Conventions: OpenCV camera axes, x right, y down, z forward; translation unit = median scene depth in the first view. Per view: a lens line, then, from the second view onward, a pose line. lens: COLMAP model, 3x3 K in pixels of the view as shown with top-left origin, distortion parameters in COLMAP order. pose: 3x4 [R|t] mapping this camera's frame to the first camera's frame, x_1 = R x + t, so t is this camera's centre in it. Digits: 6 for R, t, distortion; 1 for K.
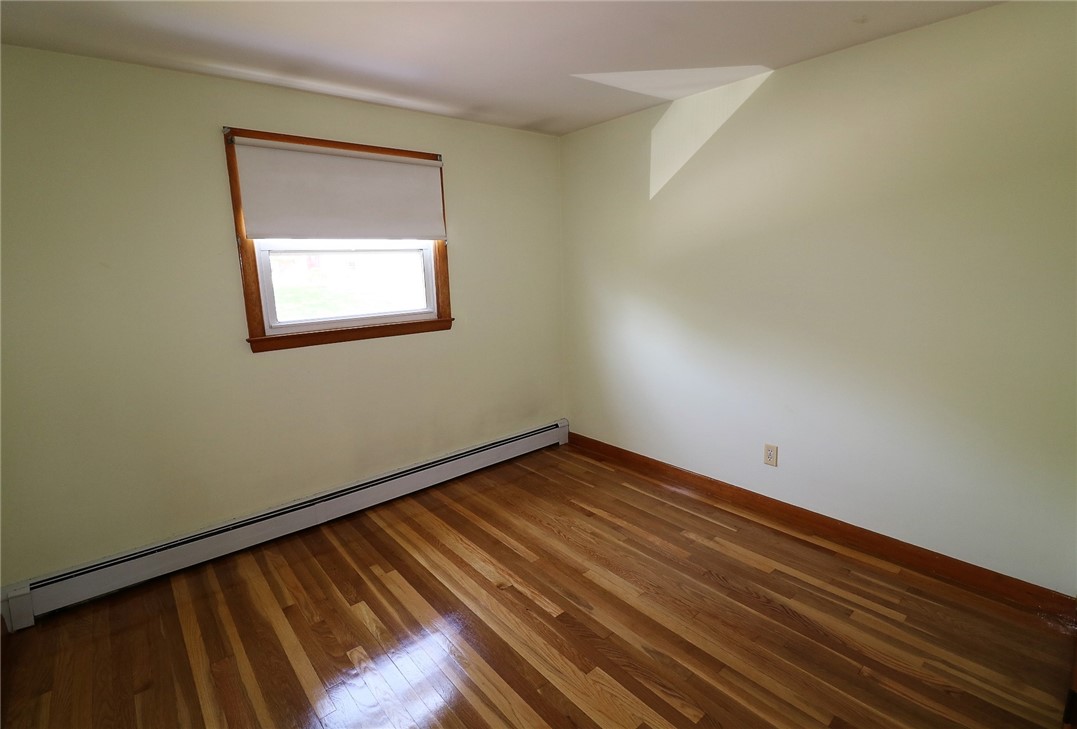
lens RADIAL K [[504.1, 0, 540.4], [0, 504.1, 360.2], [0, 0, 1]] dist [-0.021890, -0.001126]
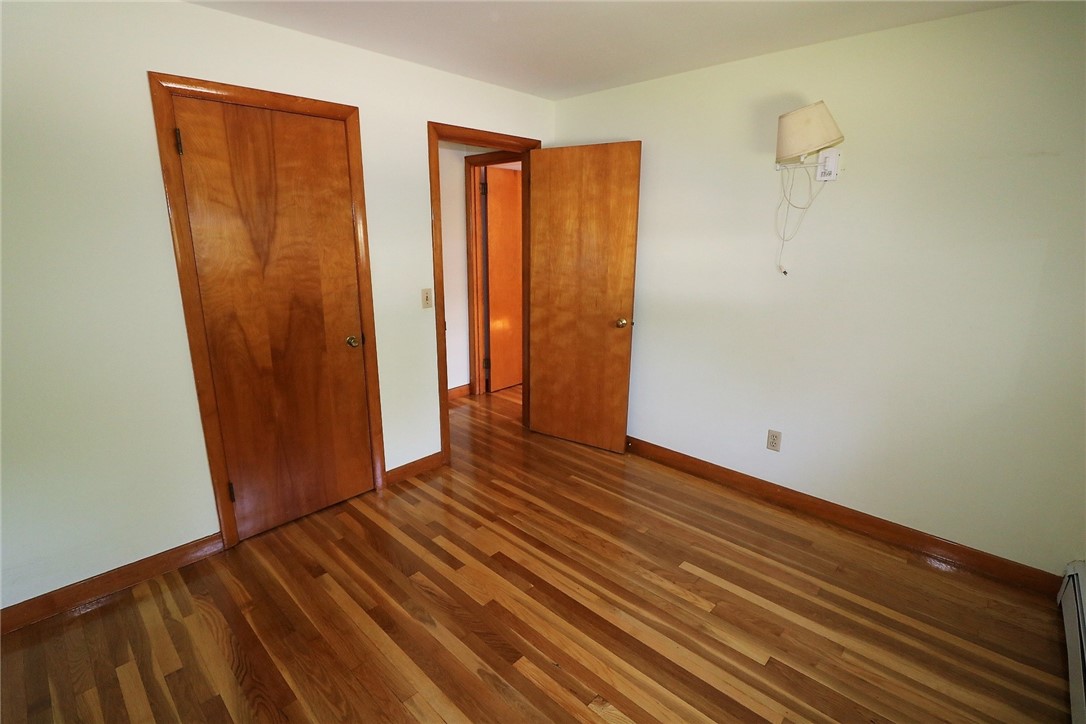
lens RADIAL K [[499.9, 0, 538.9], [0, 499.9, 360.1], [0, 0, 1]] dist [-0.016643, -0.004995]
pose [[-0.994560, 0.046656, -0.093129, 0.054274], [0.001671, 0.901107, 0.433594, -0.301844], [0.104148, 0.431080, -0.896283, 1.446418]]
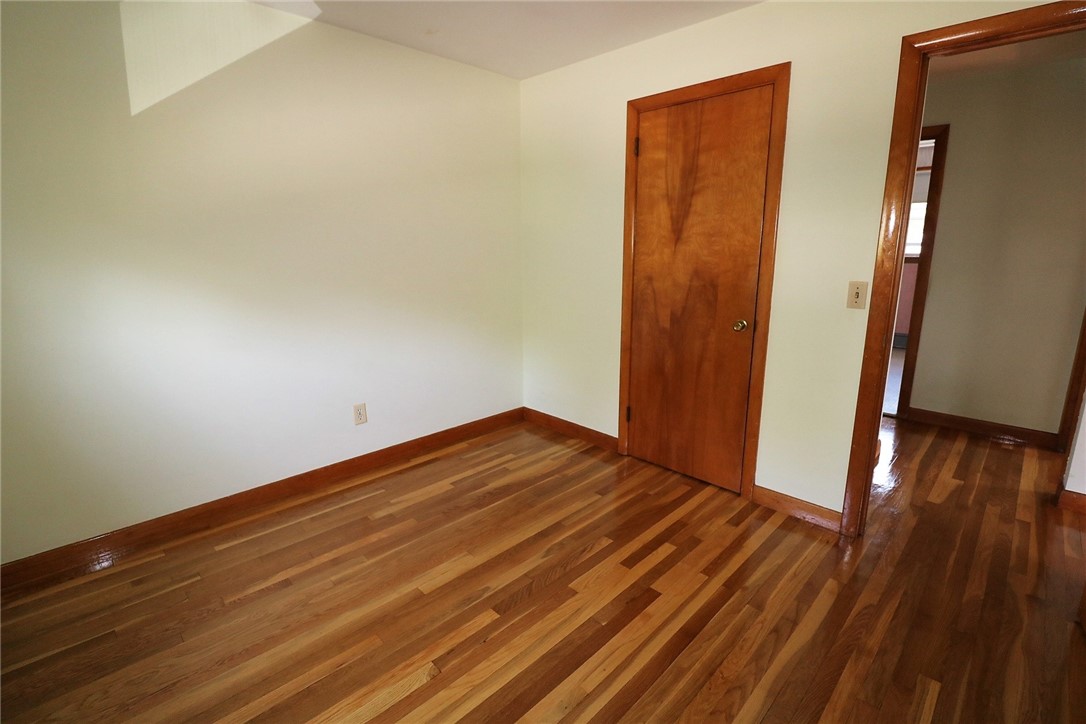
lens RADIAL K [[499.9, 0, 539.2], [0, 499.9, 358.8], [0, 0, 1]] dist [-0.016643, -0.004995]
pose [[-0.068828, -0.199760, 0.977424, -0.681836], [0.194783, 0.958201, 0.209548, -0.078181], [-0.978428, 0.204809, -0.027041, 0.805073]]
